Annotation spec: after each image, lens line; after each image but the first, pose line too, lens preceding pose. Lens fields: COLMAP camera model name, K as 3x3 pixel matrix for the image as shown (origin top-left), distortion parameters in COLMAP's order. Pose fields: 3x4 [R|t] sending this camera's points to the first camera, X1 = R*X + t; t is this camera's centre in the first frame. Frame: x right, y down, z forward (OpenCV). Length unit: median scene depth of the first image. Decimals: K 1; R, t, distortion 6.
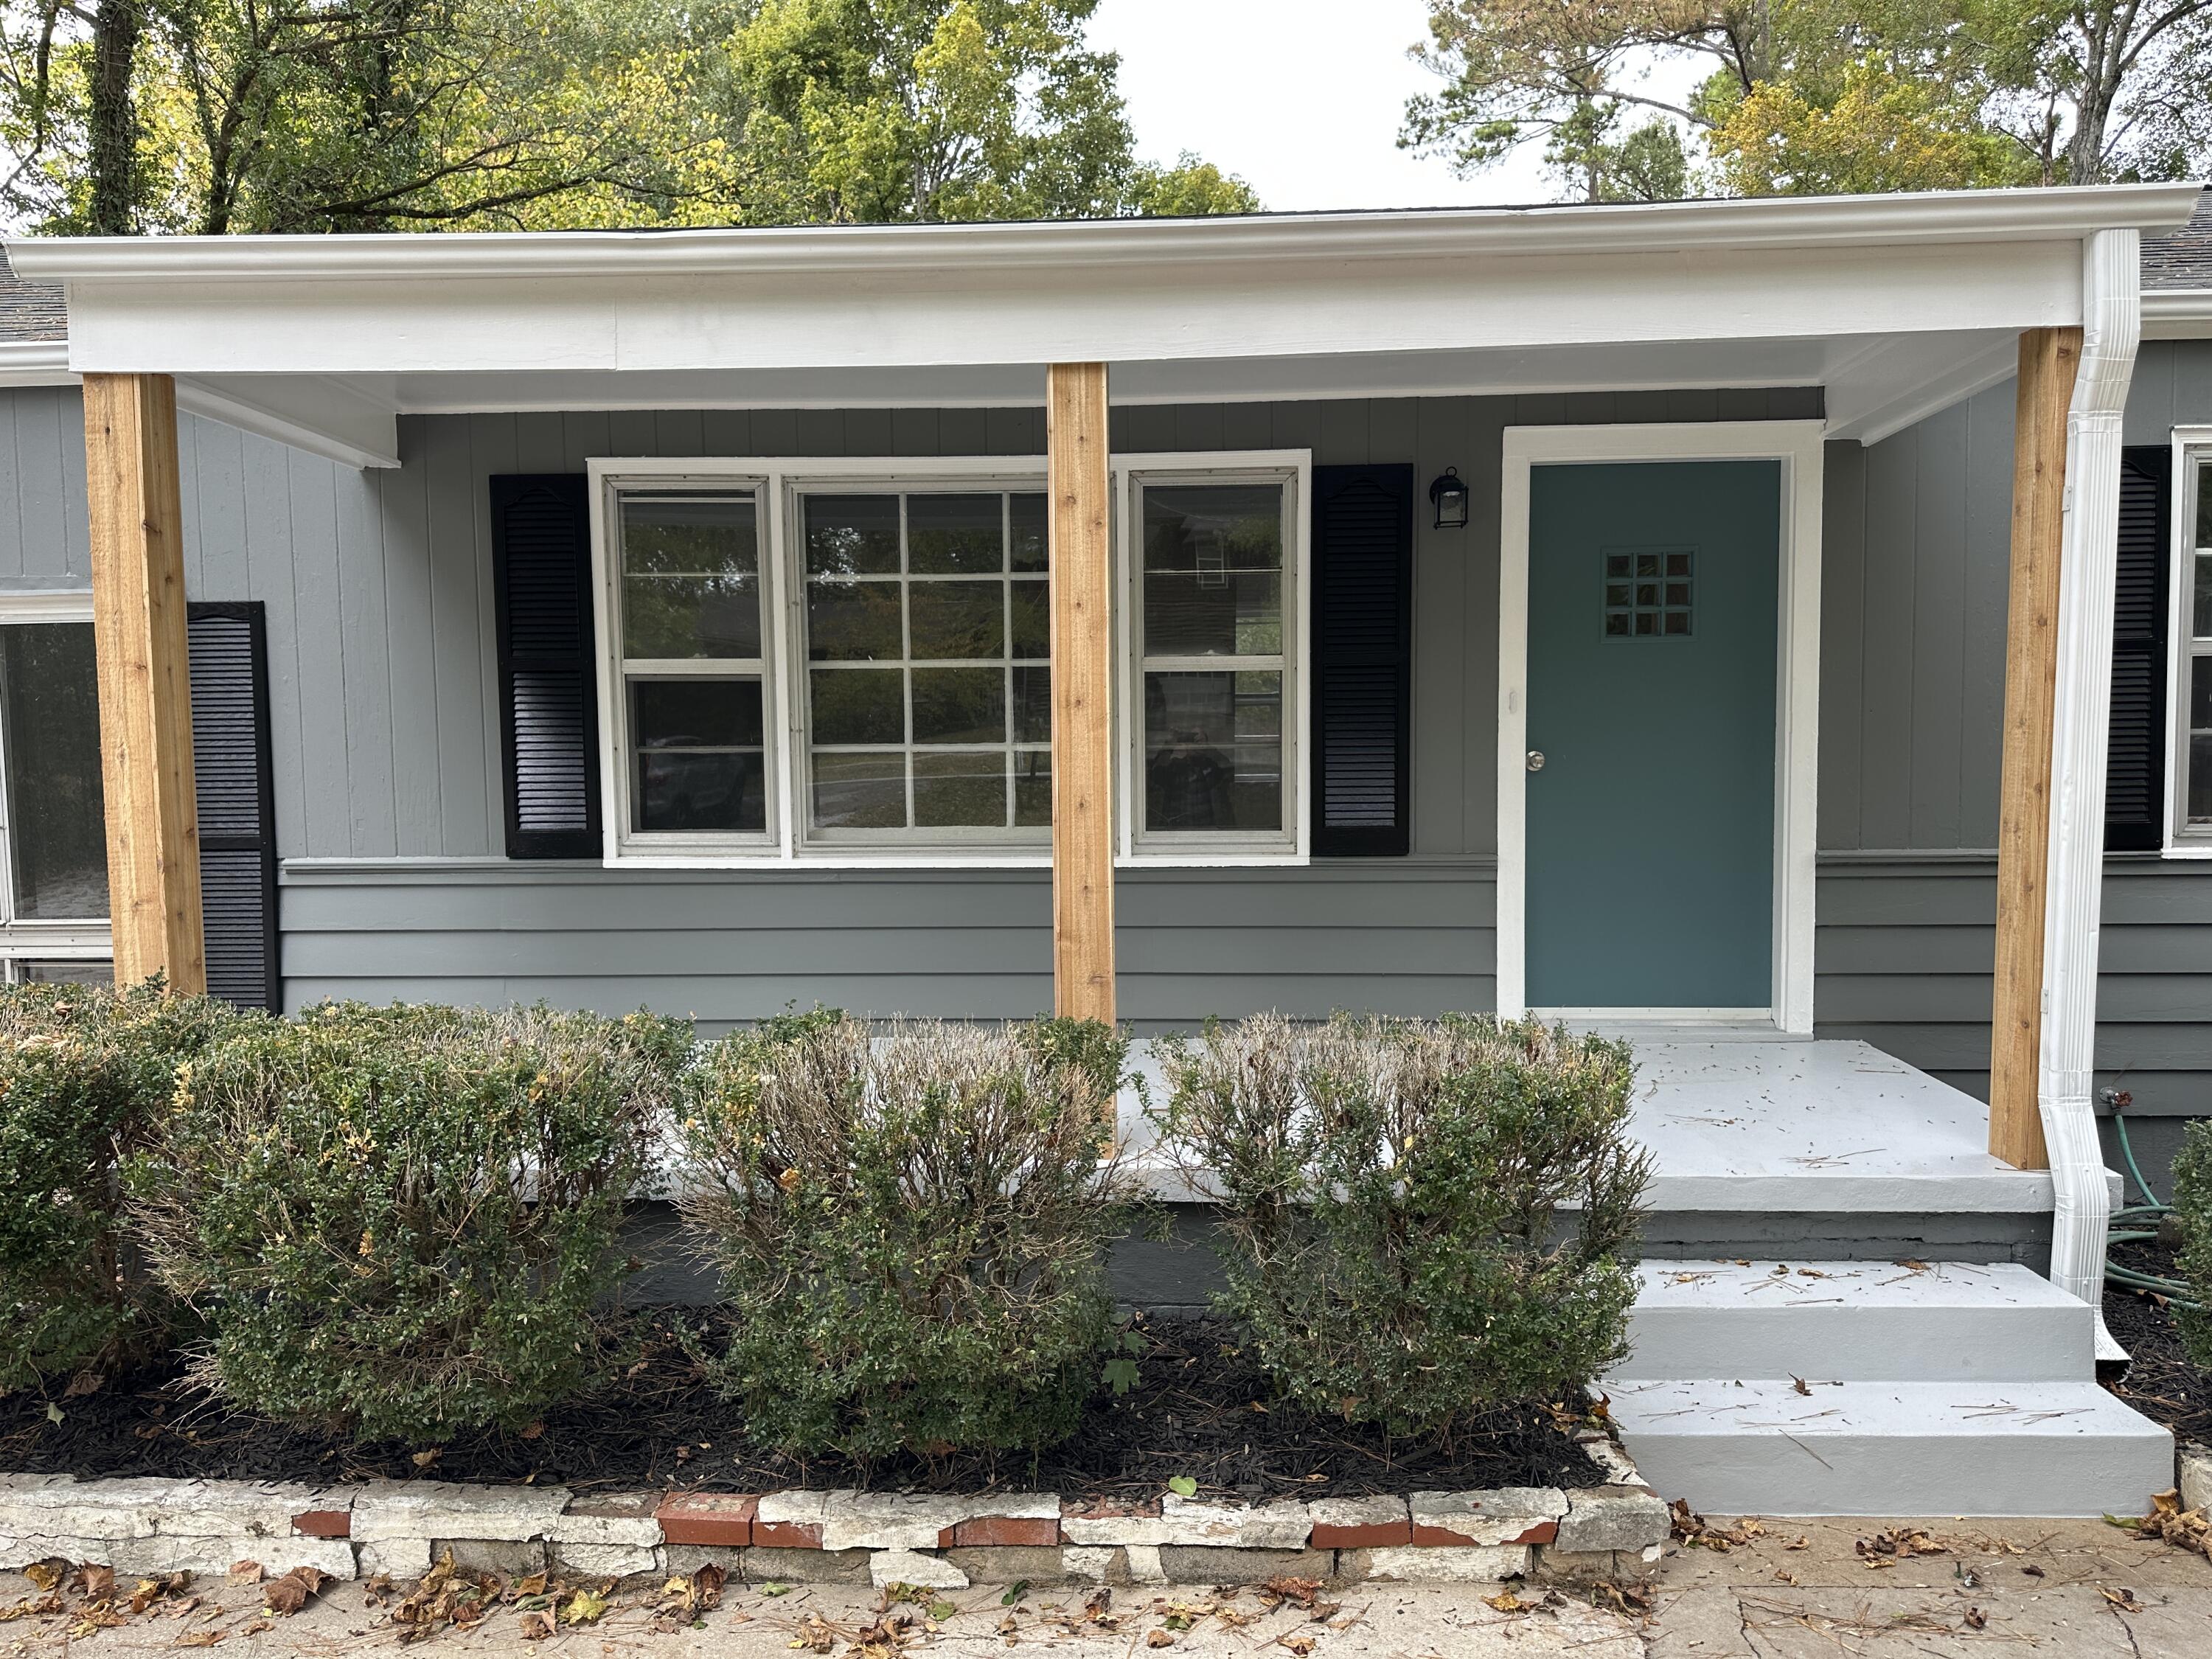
lens RADIAL K [[1500.6, 0, 1101.2], [0, 1500.6, 836.0], [0, 0, 1]] dist [0.009353, -0.023598]
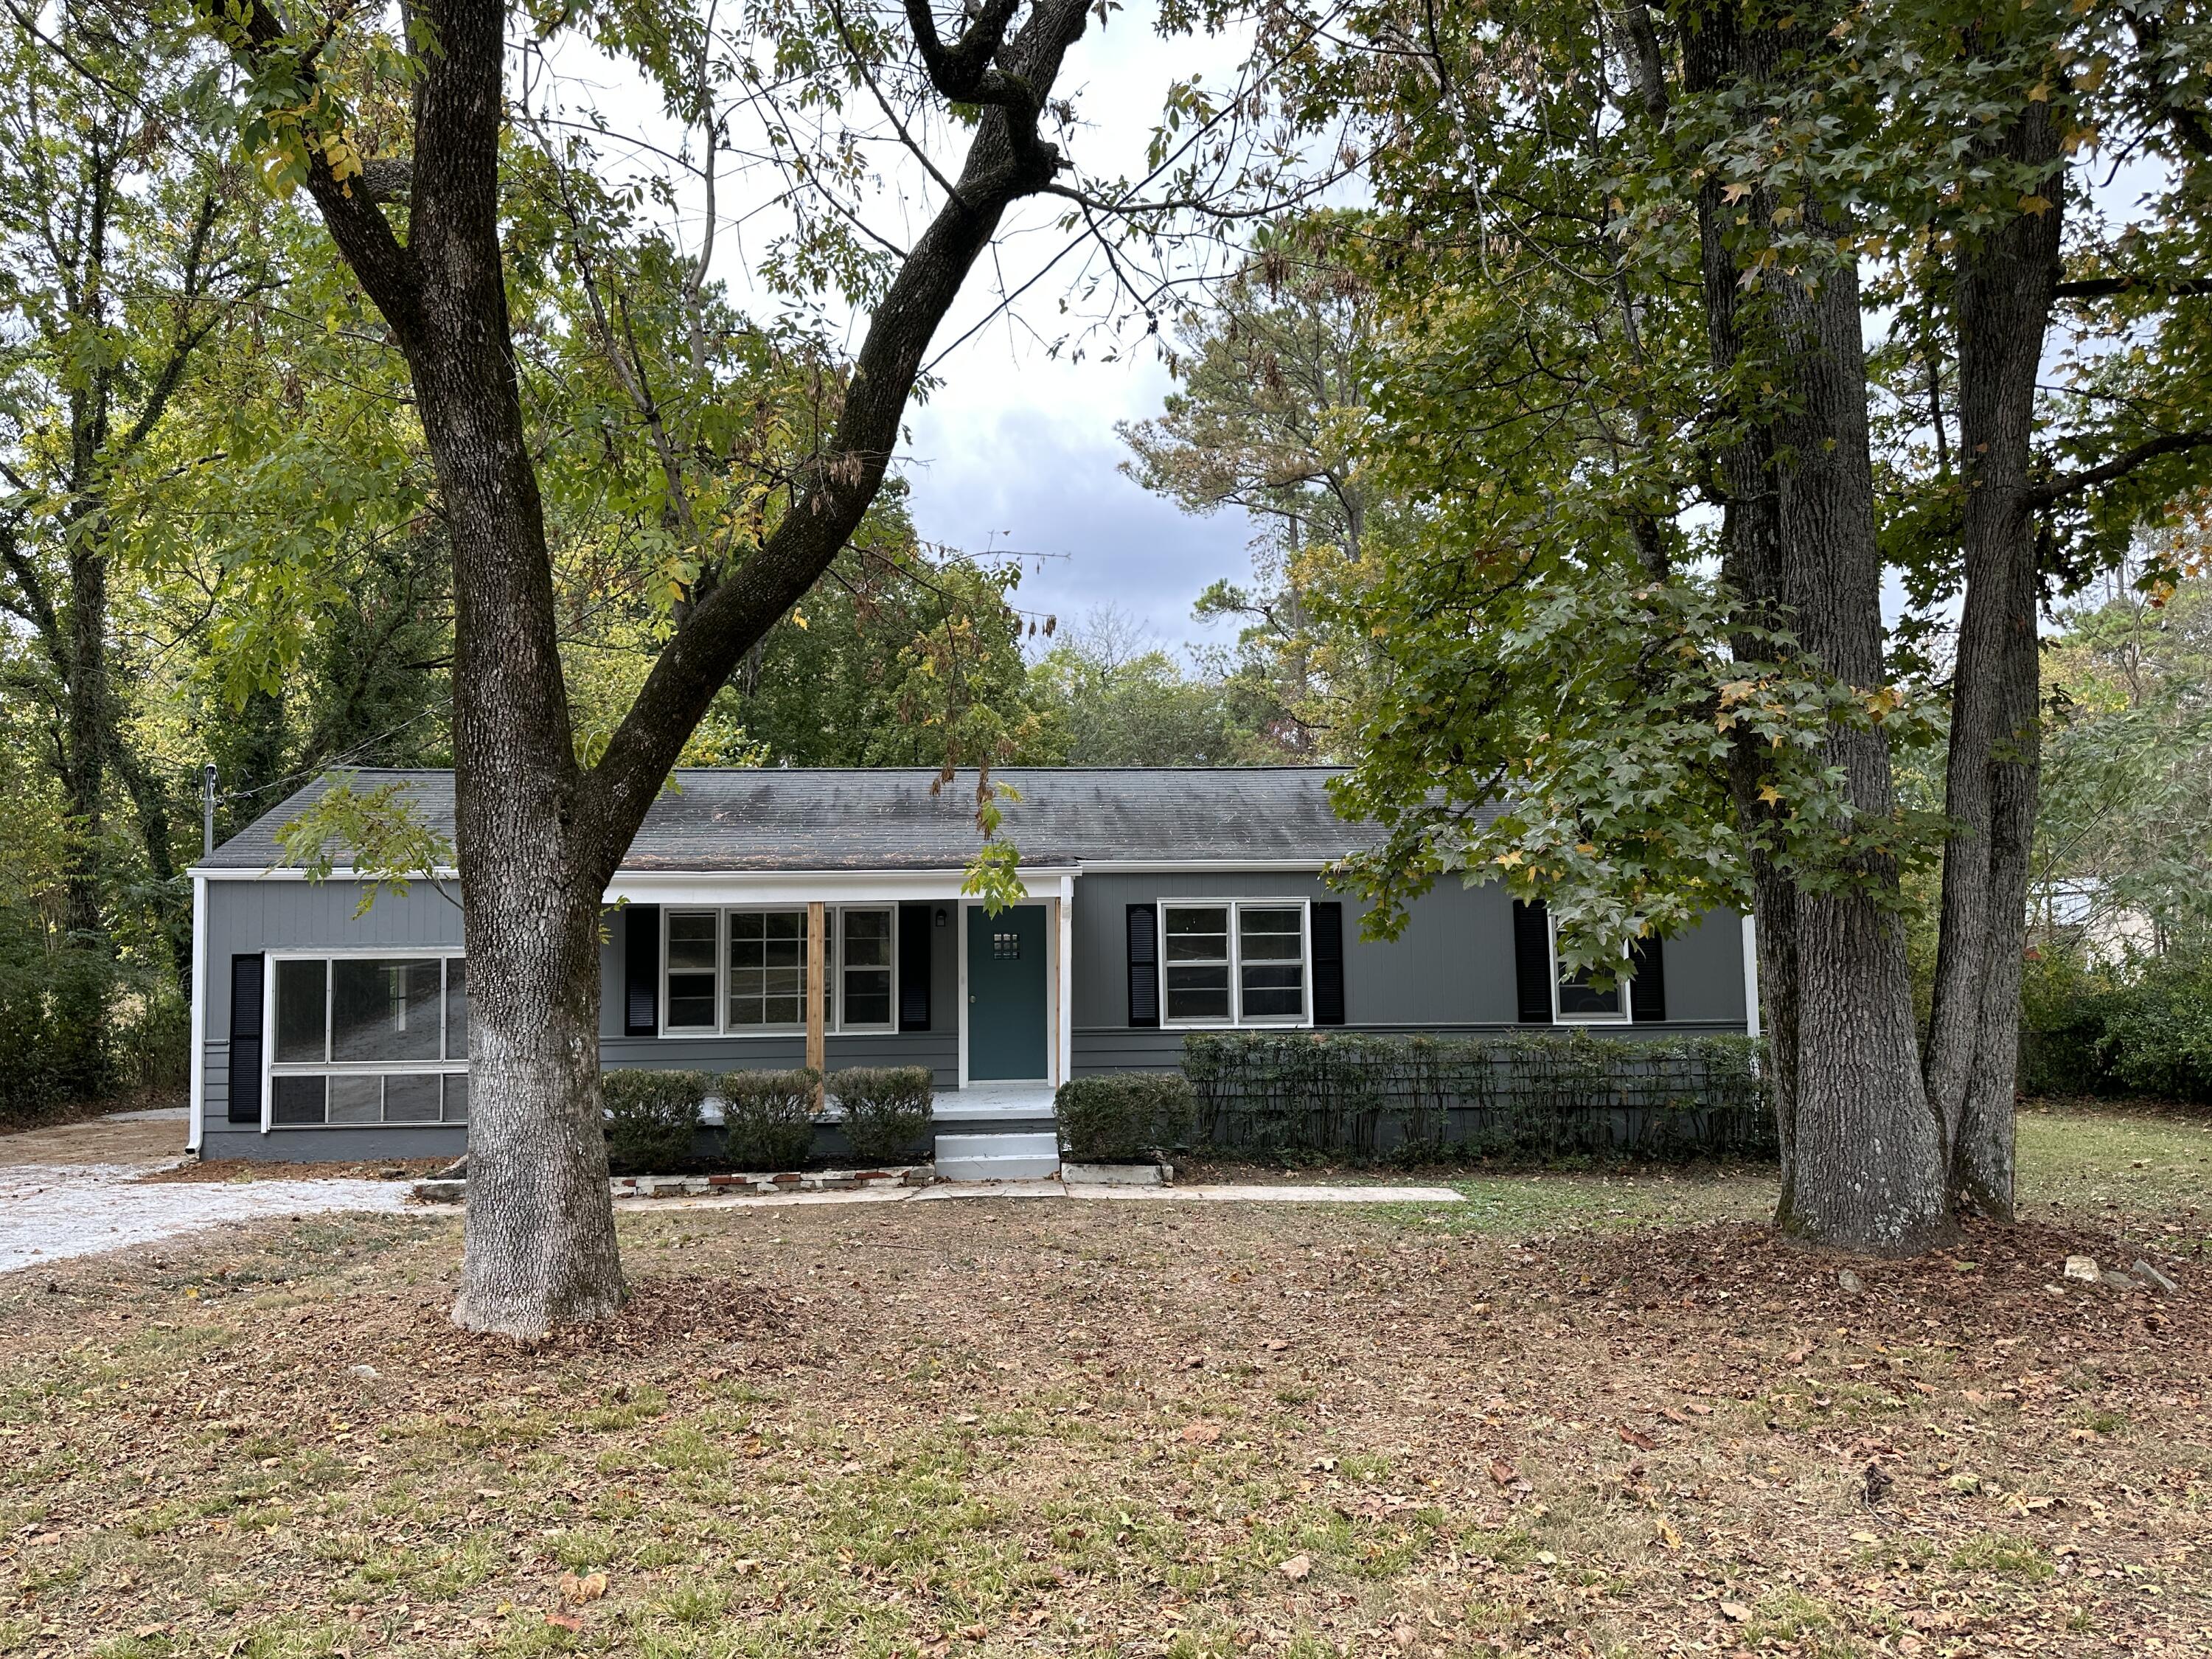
lens RADIAL K [[1500.6, 0, 1125.8], [0, 1500.6, 827.5], [0, 0, 1]] dist [0.009353, -0.023598]
pose [[0.991847, 0.005207, 0.127331, 0.210277], [0.012743, 0.990105, -0.139746, 0.035799], [-0.126798, 0.140229, 0.981966, -2.146905]]
